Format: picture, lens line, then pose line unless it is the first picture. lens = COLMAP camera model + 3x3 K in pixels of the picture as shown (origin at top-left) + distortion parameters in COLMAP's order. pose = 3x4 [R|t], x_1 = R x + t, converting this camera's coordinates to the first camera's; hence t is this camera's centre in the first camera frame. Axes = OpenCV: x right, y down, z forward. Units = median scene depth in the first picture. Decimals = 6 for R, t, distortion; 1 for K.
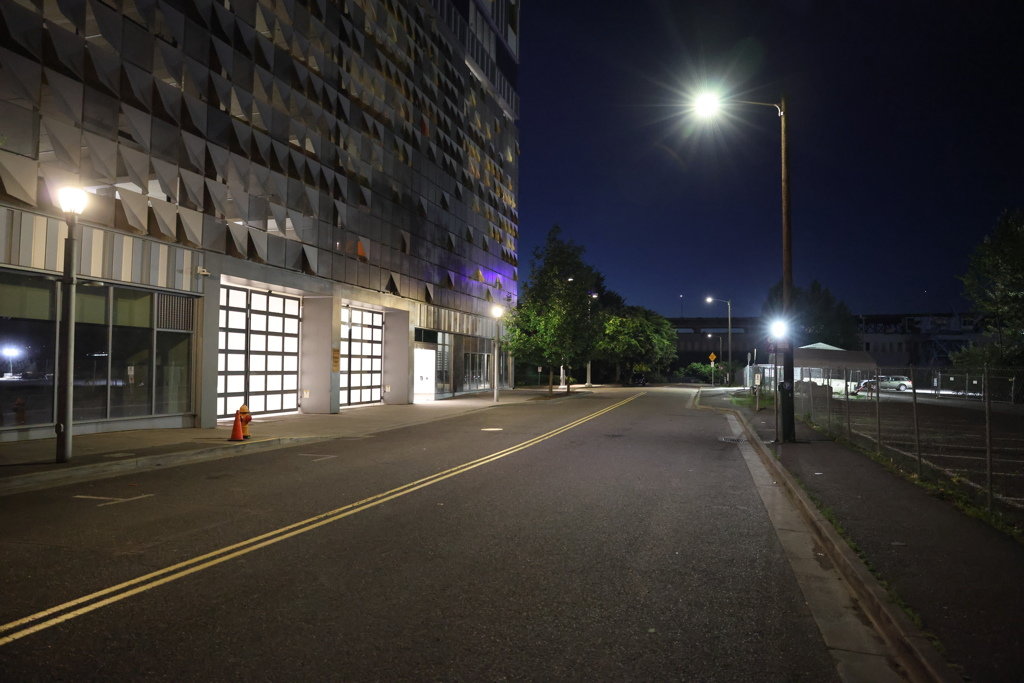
lens RADIAL K [[723.6, 0, 512.0], [0, 723.6, 341.5], [0, 0, 1]] dist [-0.107415, 0.100003]
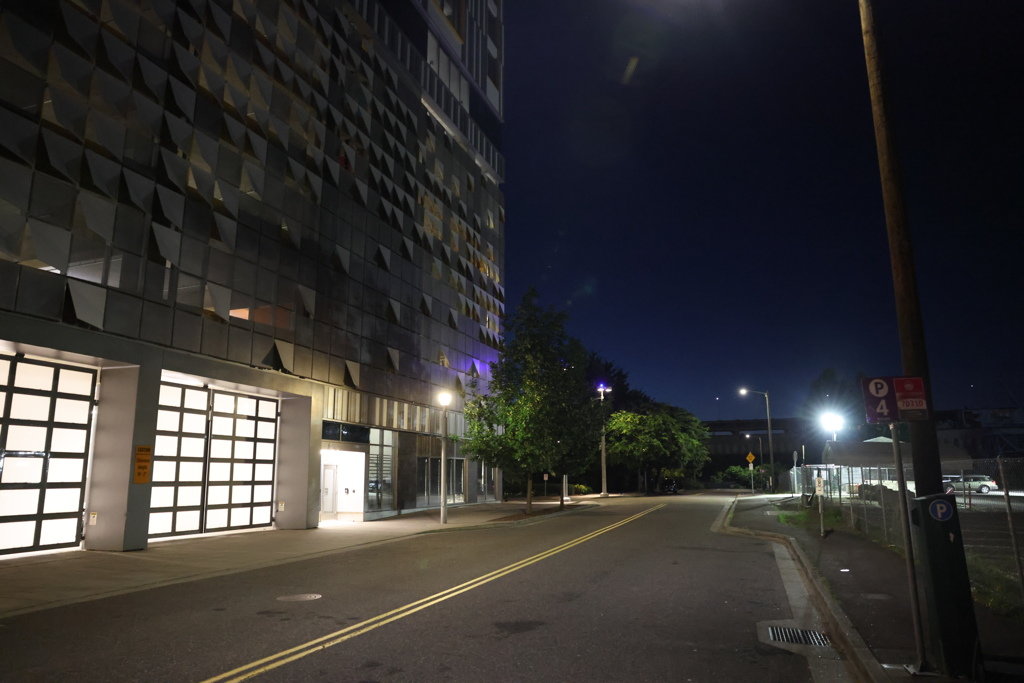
lens RADIAL K [[698.0, 0, 512.0], [0, 698.0, 341.5], [0, 0, 1]] dist [-0.113976, 0.095761]
pose [[0.997932, -0.027447, -0.058129, 0.076817], [0.018096, 0.987641, -0.155682, 0.011082], [0.061683, 0.154308, 0.986095, 0.252595]]
